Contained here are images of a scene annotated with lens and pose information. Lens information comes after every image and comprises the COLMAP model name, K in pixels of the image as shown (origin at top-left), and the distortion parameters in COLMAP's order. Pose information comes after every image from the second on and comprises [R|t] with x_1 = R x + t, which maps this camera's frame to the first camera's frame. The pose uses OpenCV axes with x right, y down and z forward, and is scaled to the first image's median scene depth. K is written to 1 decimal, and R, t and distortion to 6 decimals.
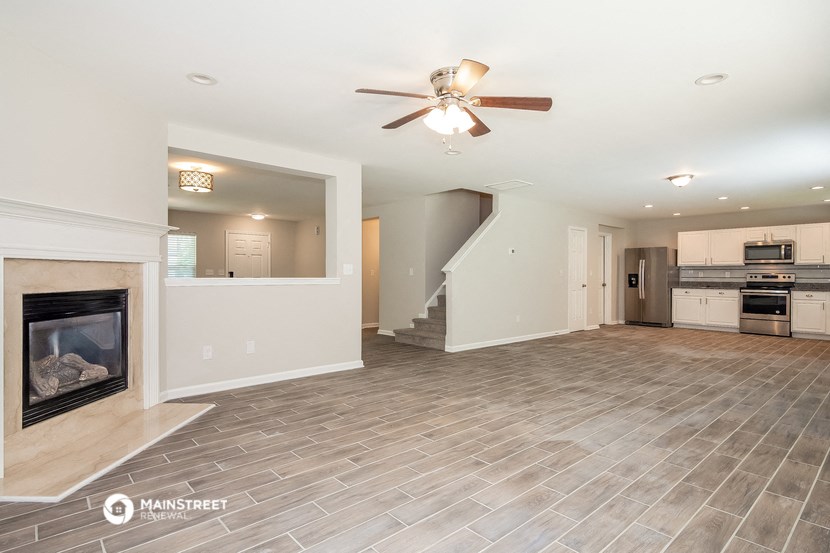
lens RADIAL K [[447.4, 0, 402.0], [0, 447.4, 275.7], [0, 0, 1]] dist [-0.002045, 0.001433]
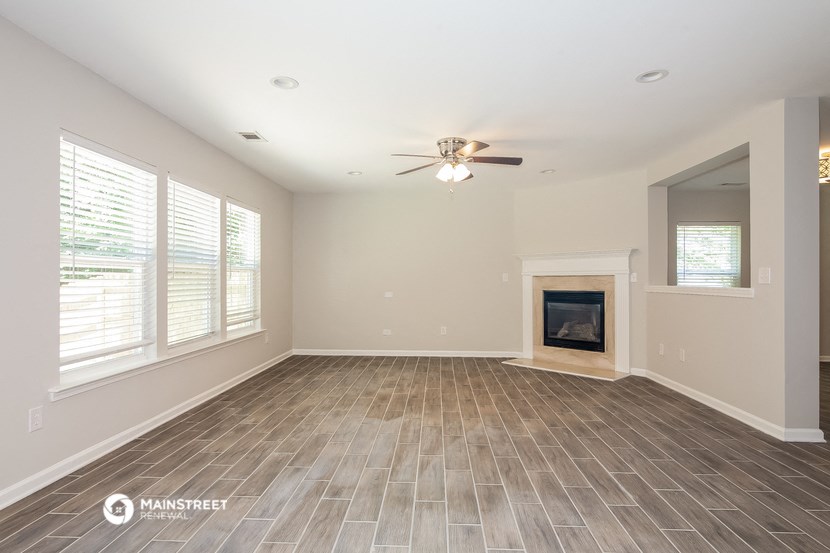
lens RADIAL K [[447.4, 0, 420.7], [0, 447.4, 277.7], [0, 0, 1]] dist [-0.002045, 0.001433]
pose [[-0.685634, -0.007214, -0.727911, 0.494481], [-0.004574, 0.999974, -0.005603, -0.003134], [0.727932, -0.000512, -0.685649, 0.782872]]
